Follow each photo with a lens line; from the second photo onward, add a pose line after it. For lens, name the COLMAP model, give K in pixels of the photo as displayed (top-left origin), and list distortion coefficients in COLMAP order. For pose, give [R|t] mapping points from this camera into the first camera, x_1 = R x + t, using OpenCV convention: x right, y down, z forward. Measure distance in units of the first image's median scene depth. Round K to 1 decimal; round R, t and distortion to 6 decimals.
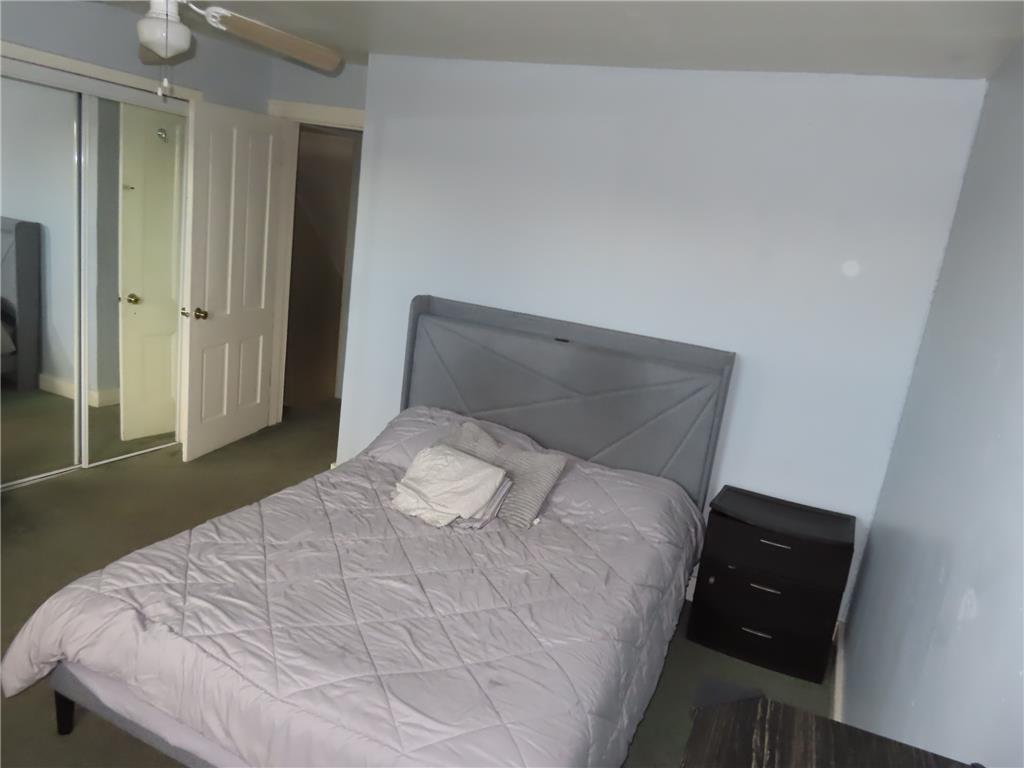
lens RADIAL K [[723.9, 0, 512.0], [0, 723.9, 384.0], [0, 0, 1]] dist [-0.014619, -0.000925]
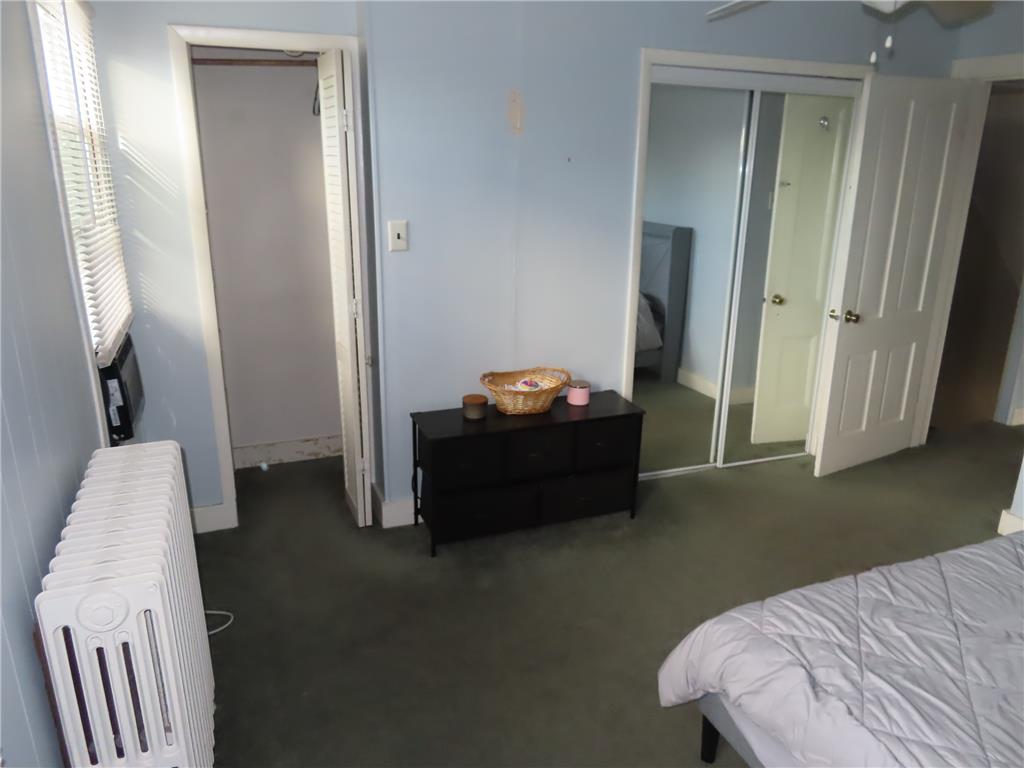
lens RADIAL K [[723.9, 0, 512.0], [0, 723.9, 384.0], [0, 0, 1]] dist [-0.014619, -0.000925]
pose [[0.711621, 0.080043, -0.697989, -0.166262], [-0.076902, 0.996394, 0.035860, -0.023028], [0.698342, 0.028158, 0.715210, 0.111571]]
